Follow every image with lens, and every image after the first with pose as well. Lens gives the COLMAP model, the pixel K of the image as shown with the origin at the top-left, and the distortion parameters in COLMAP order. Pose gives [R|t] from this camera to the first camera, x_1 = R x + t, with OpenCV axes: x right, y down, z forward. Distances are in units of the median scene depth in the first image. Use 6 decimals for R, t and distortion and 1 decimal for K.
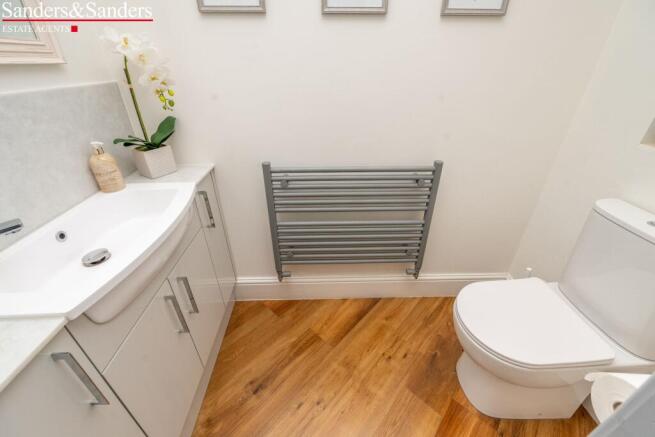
lens RADIAL K [[268.1, 0, 329.2], [0, 268.1, 202.9], [0, 0, 1]] dist [-0.001618, -0.000546]
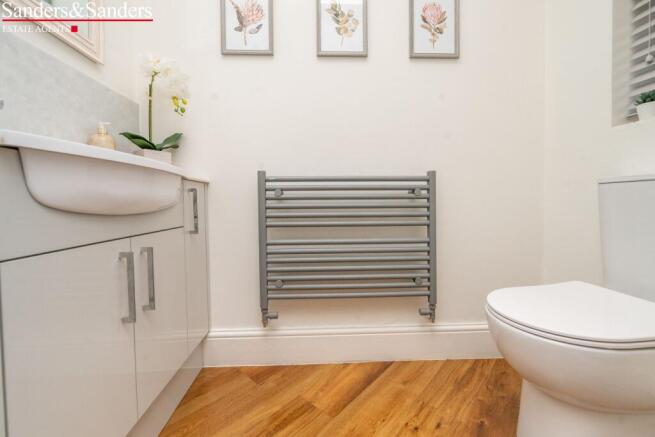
lens RADIAL K [[268.1, 0, 327.1], [0, 268.1, 217.9], [0, 0, 1]] dist [-0.001618, -0.000546]
pose [[0.999858, -0.011169, 0.012602, -0.002635], [0.015718, 0.887549, -0.460445, 0.406779], [-0.006042, 0.460578, 0.887599, 0.151901]]
